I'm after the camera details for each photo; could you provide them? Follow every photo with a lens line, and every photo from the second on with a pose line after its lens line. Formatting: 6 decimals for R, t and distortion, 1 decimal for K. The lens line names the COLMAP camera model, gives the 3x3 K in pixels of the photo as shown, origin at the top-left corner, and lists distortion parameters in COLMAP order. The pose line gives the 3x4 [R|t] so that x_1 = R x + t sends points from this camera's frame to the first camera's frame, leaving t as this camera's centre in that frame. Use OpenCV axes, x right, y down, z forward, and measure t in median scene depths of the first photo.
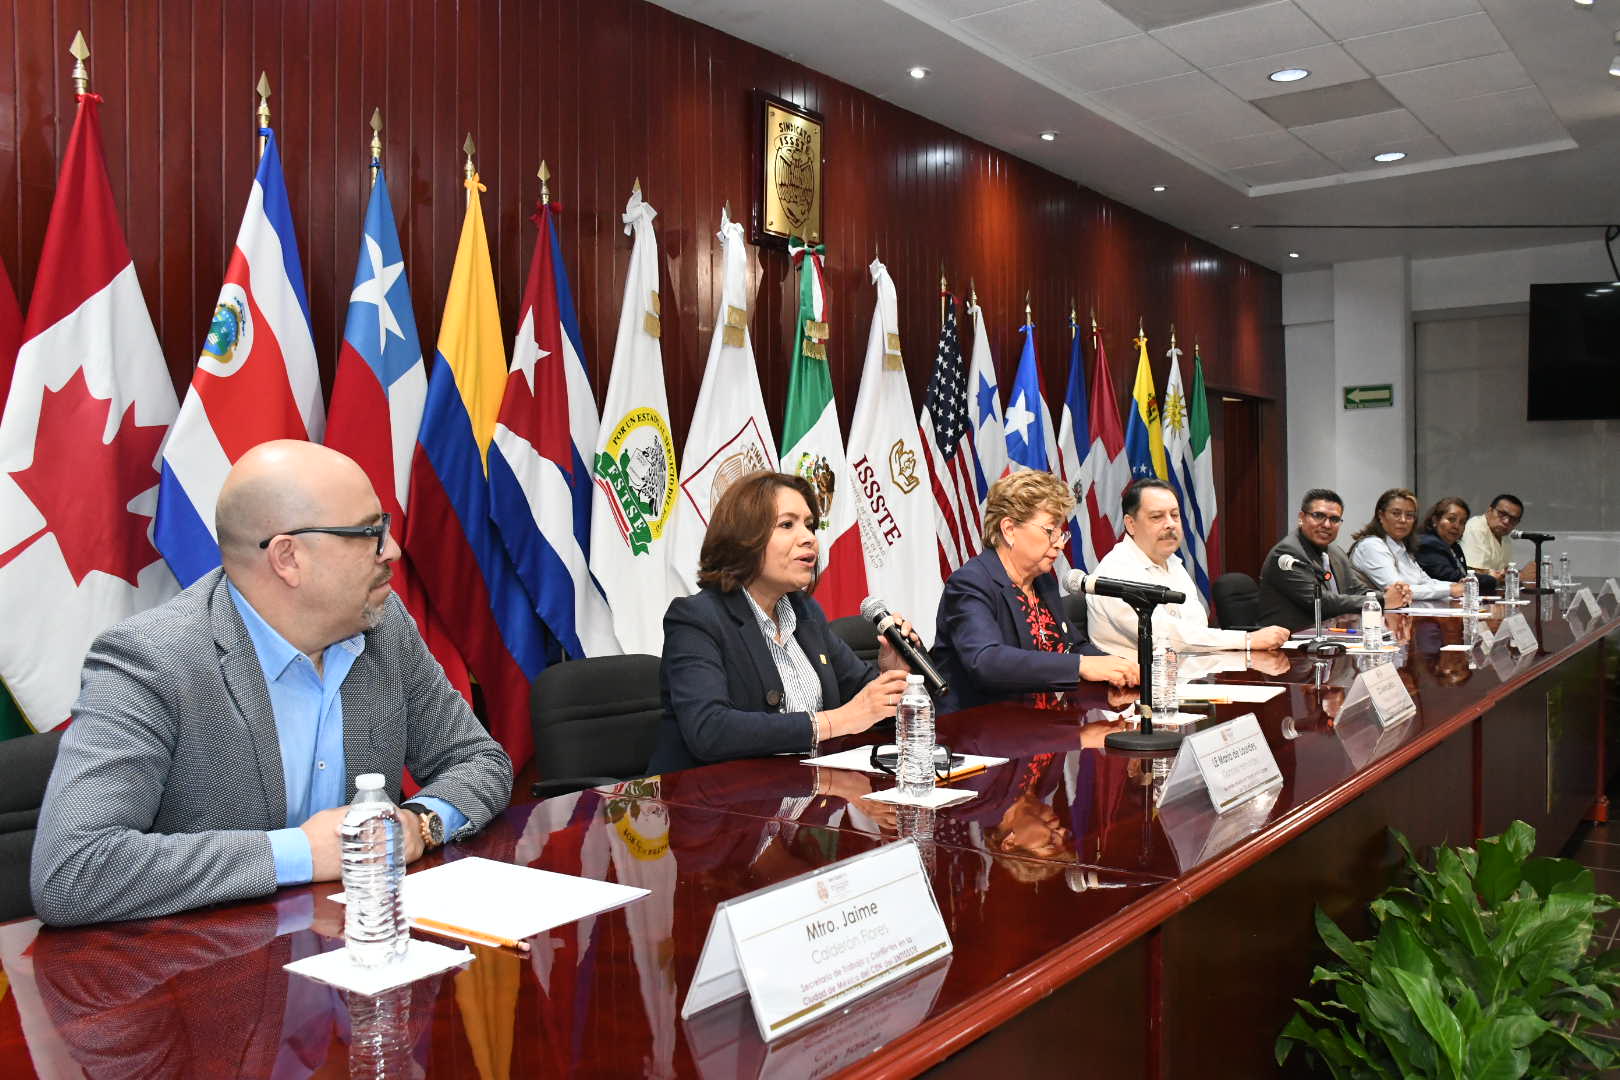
lens RADIAL K [[1368.8, 0, 810.0], [0, 1368.8, 540.0], [0, 0, 1]] dist [-0.093059, 0.001431]
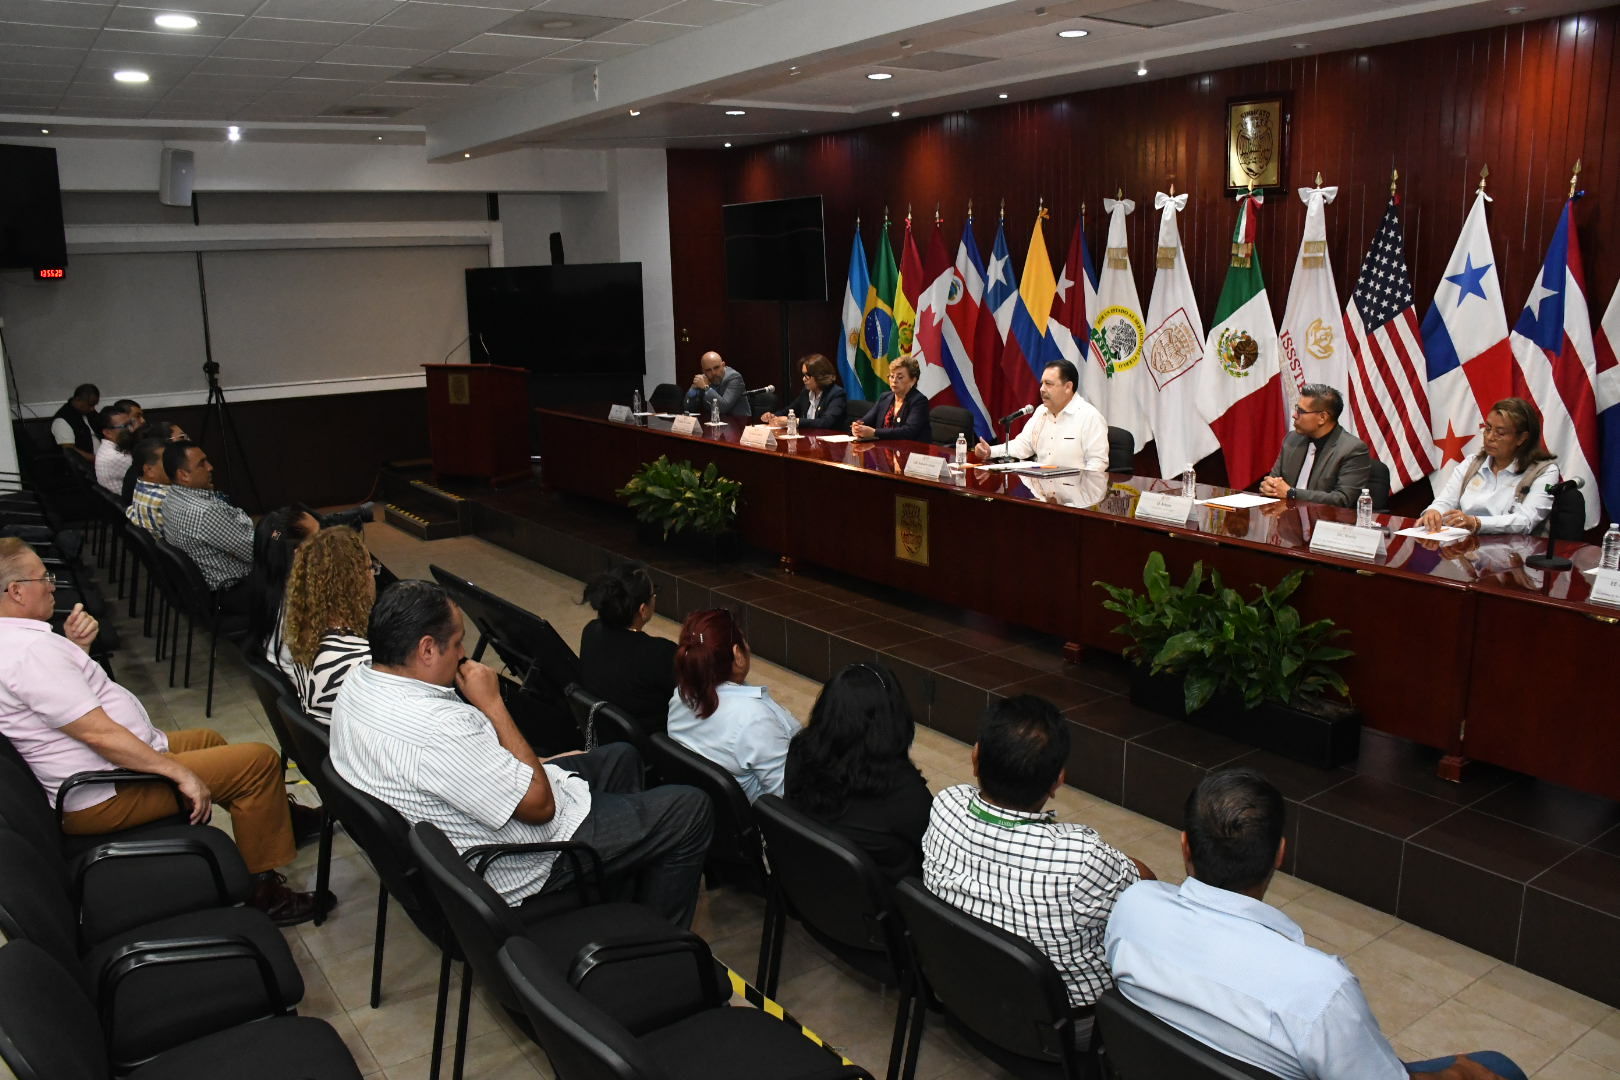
lens RADIAL K [[1262.3, 0, 810.0], [0, 1262.3, 540.0], [0, 0, 1]] dist [-0.161172, 0.121269]
pose [[-0.311824, 0.208442, -0.926994, 1.634266], [0.002299, 0.975802, 0.218644, -0.147690], [0.950137, 0.066047, -0.304757, 1.053933]]
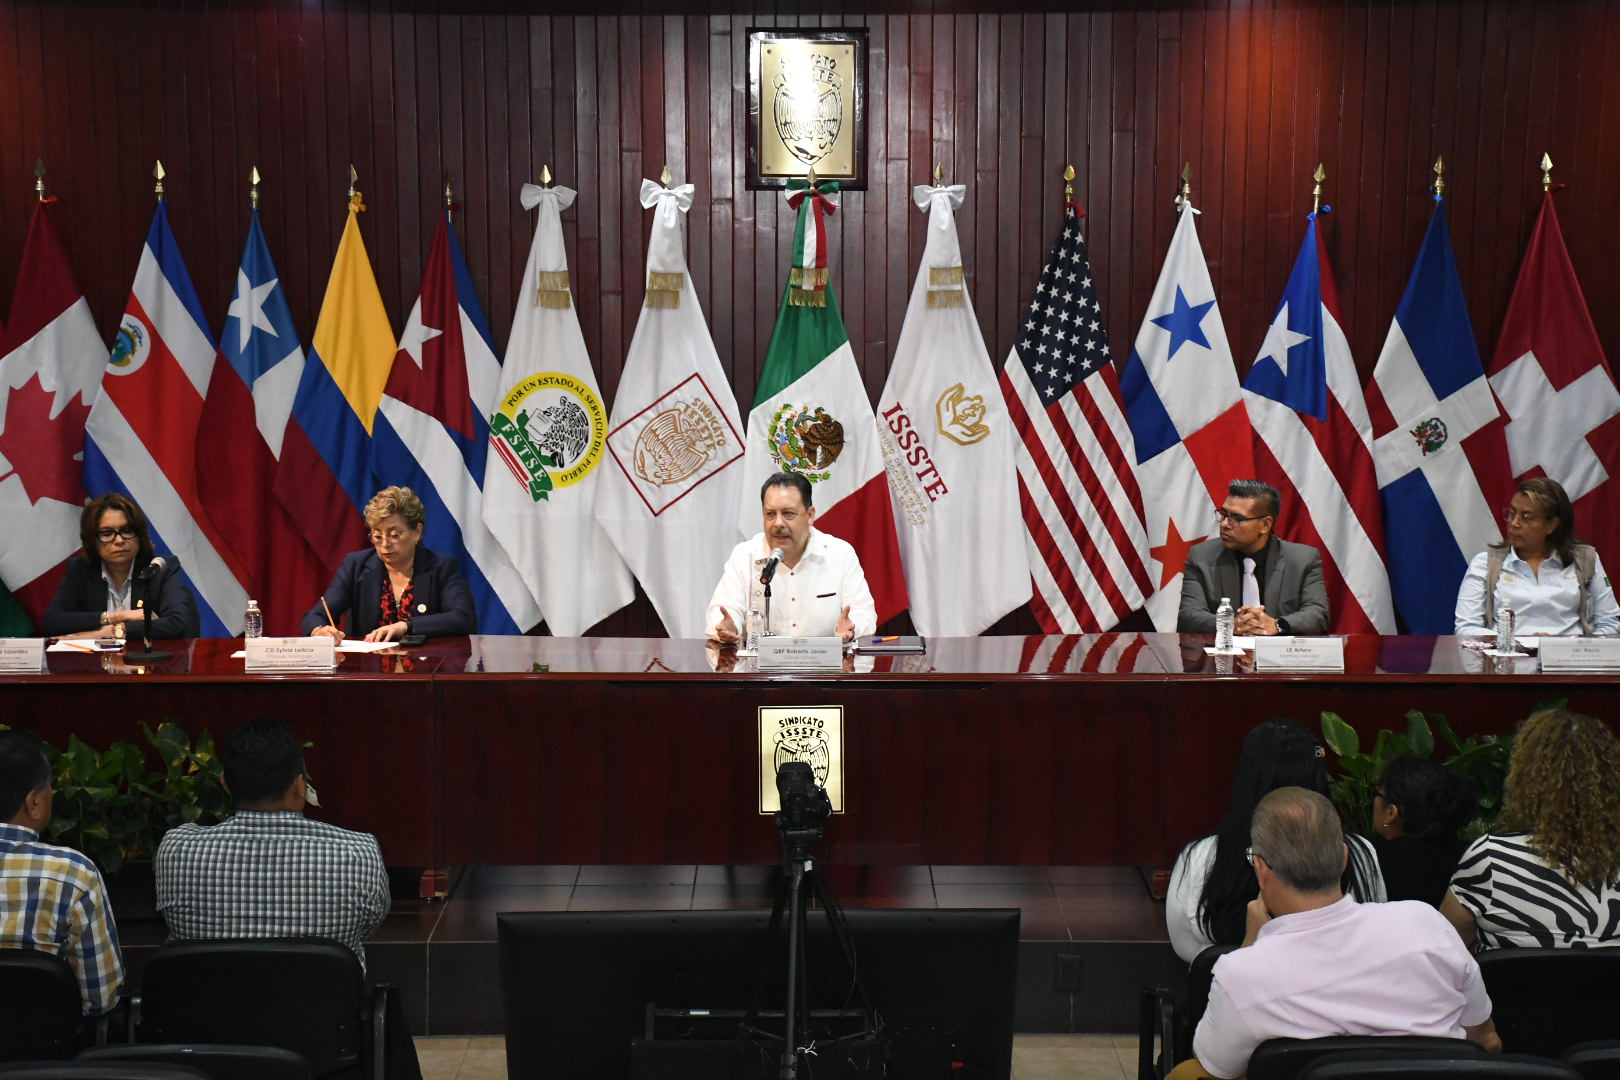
lens RADIAL K [[3377.2, 0, 810.0], [0, 3377.2, 540.0], [0, 0, 1]] dist [0.469283, 0.108297]
pose [[0.592315, 0.093378, -0.800277, 2.088773], [-0.017952, 0.994544, 0.102759, -0.230777], [0.805506, -0.046499, 0.590760, -0.459032]]
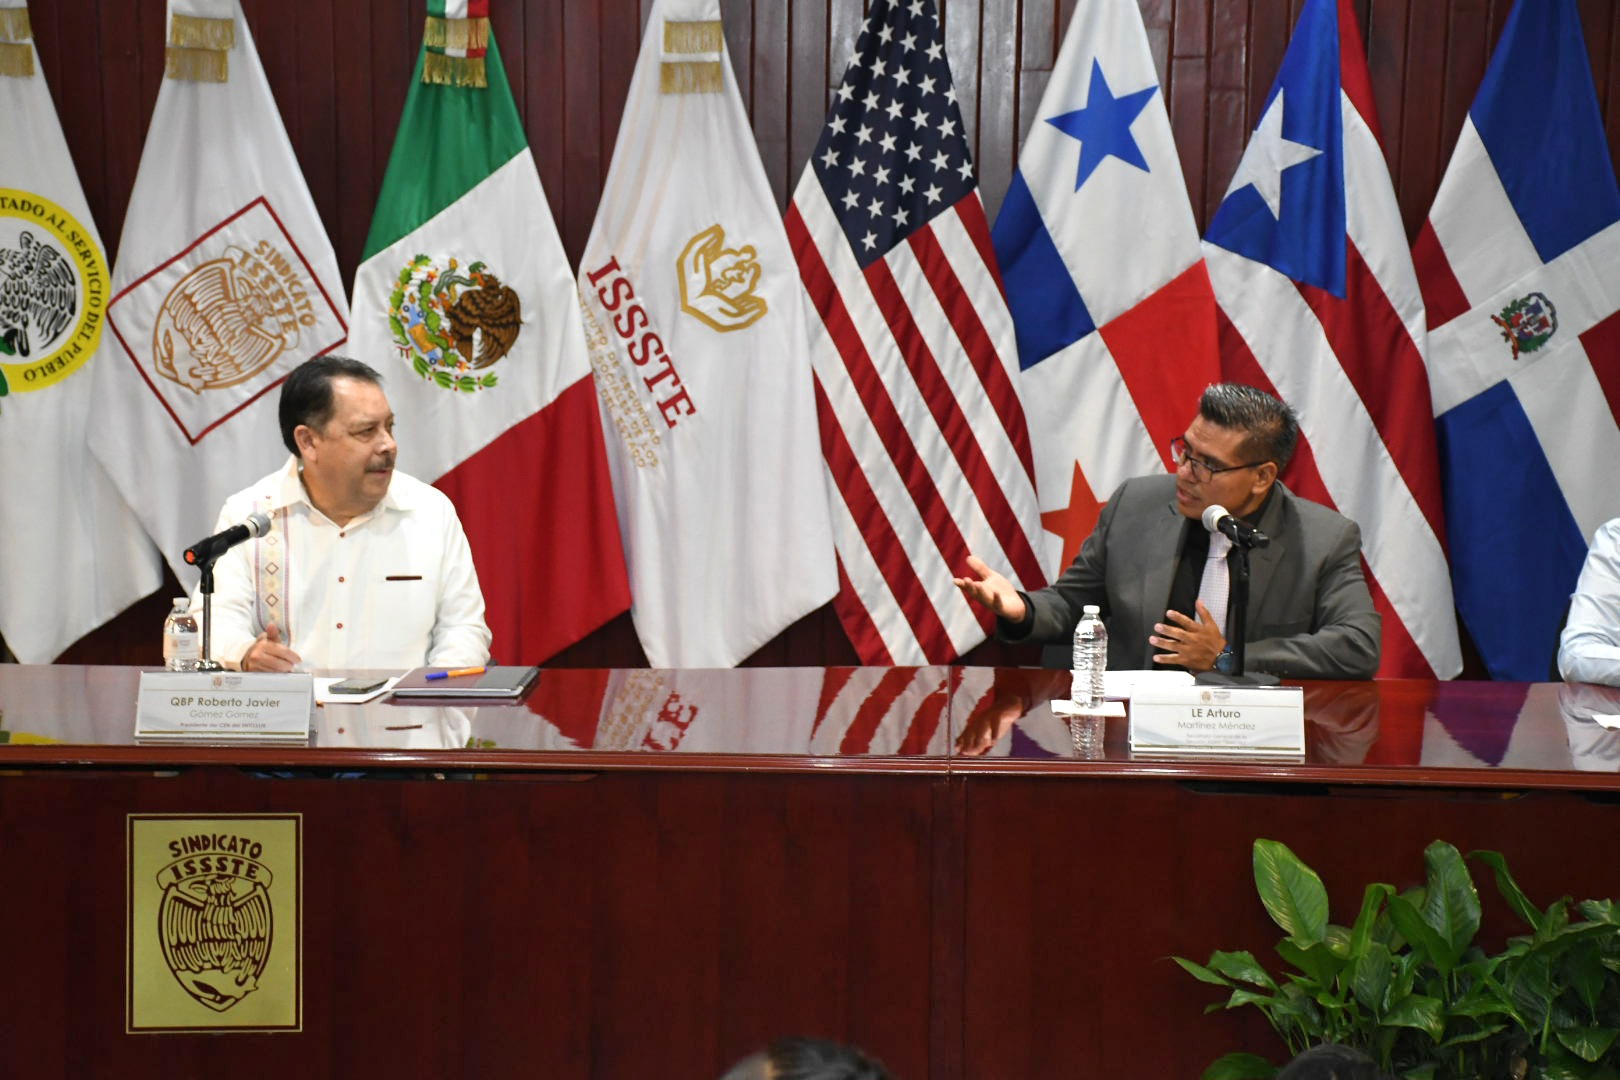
lens RADIAL K [[3599.6, 0, 810.0], [0, 3599.6, 540.0], [0, 0, 1]] dist [0.540126, 0.368897]
pose [[0.562772, 0.108301, -0.819487, 1.434697], [-0.029496, 0.993380, 0.111026, -0.126746], [0.826086, -0.038311, 0.562240, 0.289004]]
